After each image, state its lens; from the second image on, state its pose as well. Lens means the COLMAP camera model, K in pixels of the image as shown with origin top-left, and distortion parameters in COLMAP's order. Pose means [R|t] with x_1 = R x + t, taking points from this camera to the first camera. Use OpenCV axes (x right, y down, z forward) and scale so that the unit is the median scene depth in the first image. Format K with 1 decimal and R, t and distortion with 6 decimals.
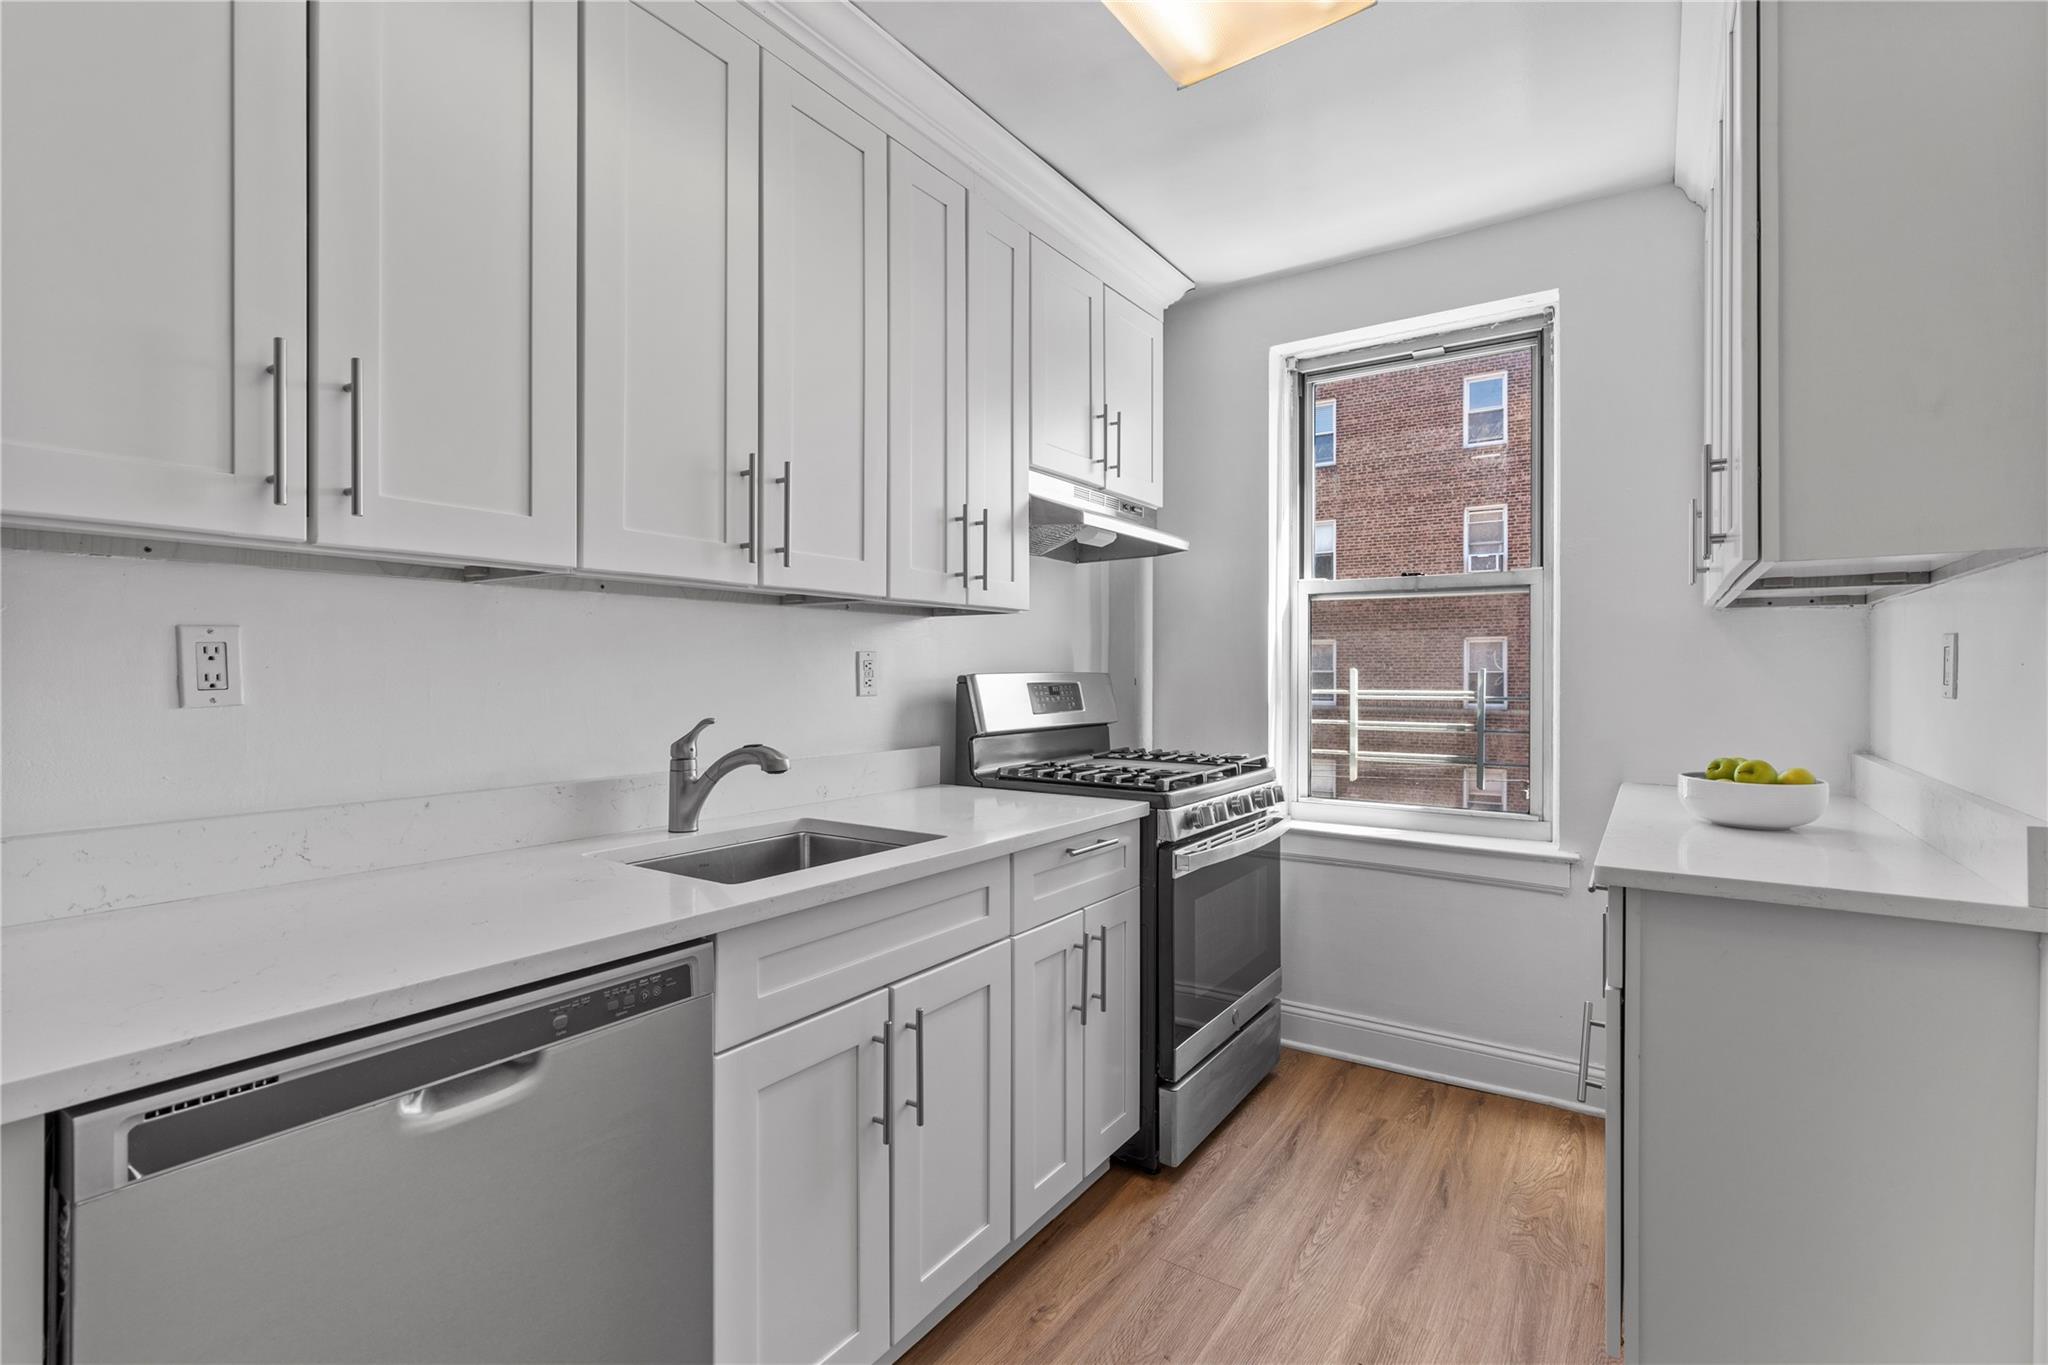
lens RADIAL K [[941.6, 0, 1022.4], [0, 941.6, 669.3], [0, 0, 1]] dist [-0.007207, 0.000920]
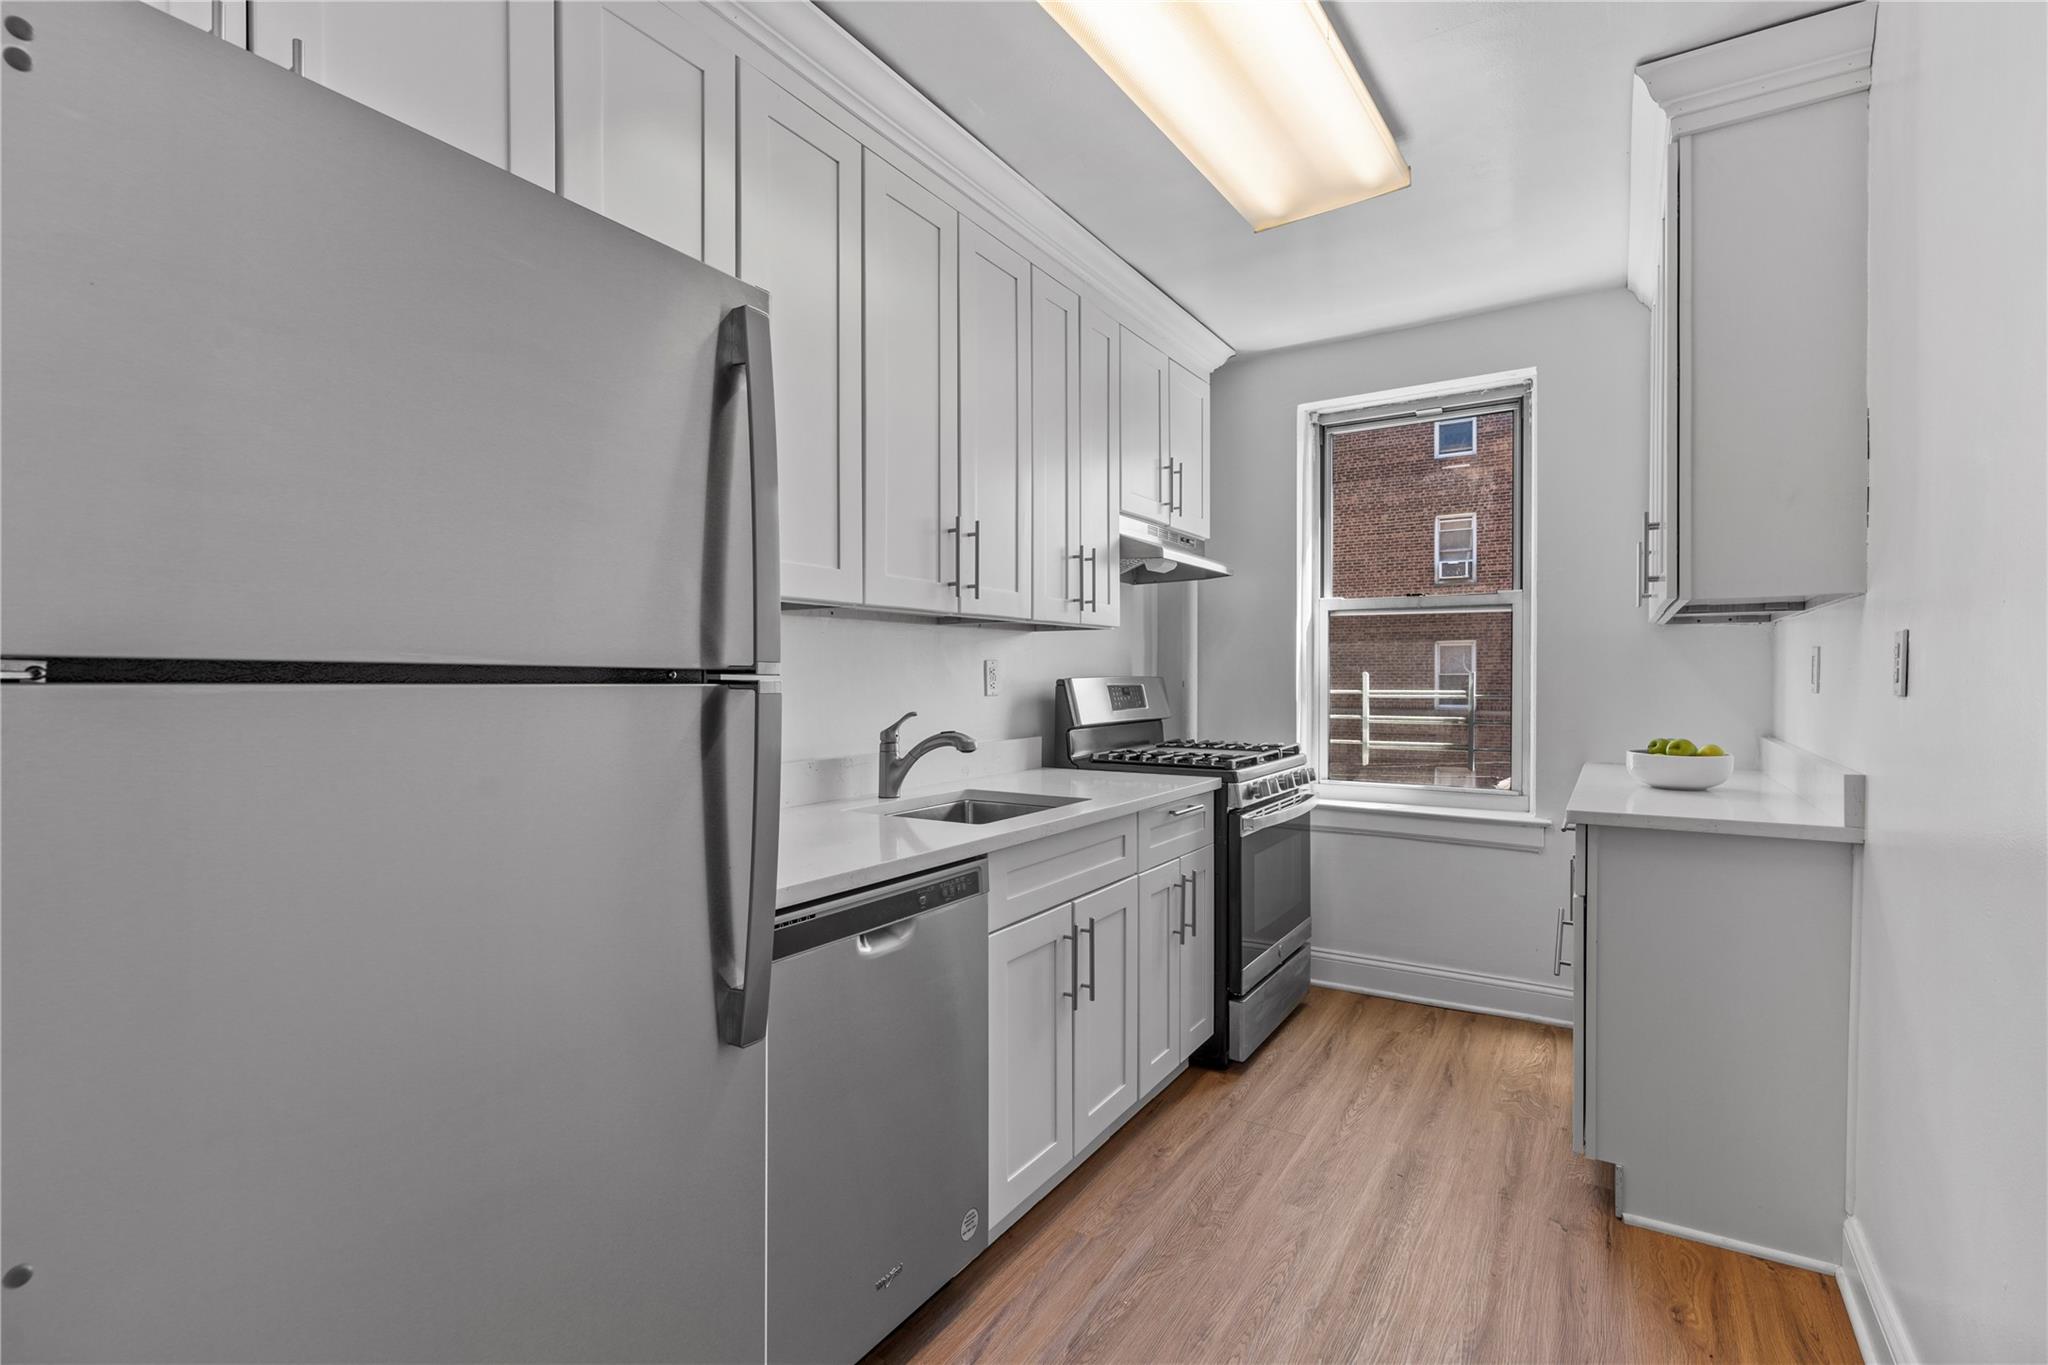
lens RADIAL K [[941.6, 0, 1022.1], [0, 941.6, 684.0], [0, 0, 1]] dist [-0.007207, 0.000920]
pose [[0.999582, -0.003795, 0.028654, -0.176695], [0.003479, 0.999933, 0.011083, -0.001377], [-0.028694, -0.010978, 0.999528, -0.275448]]
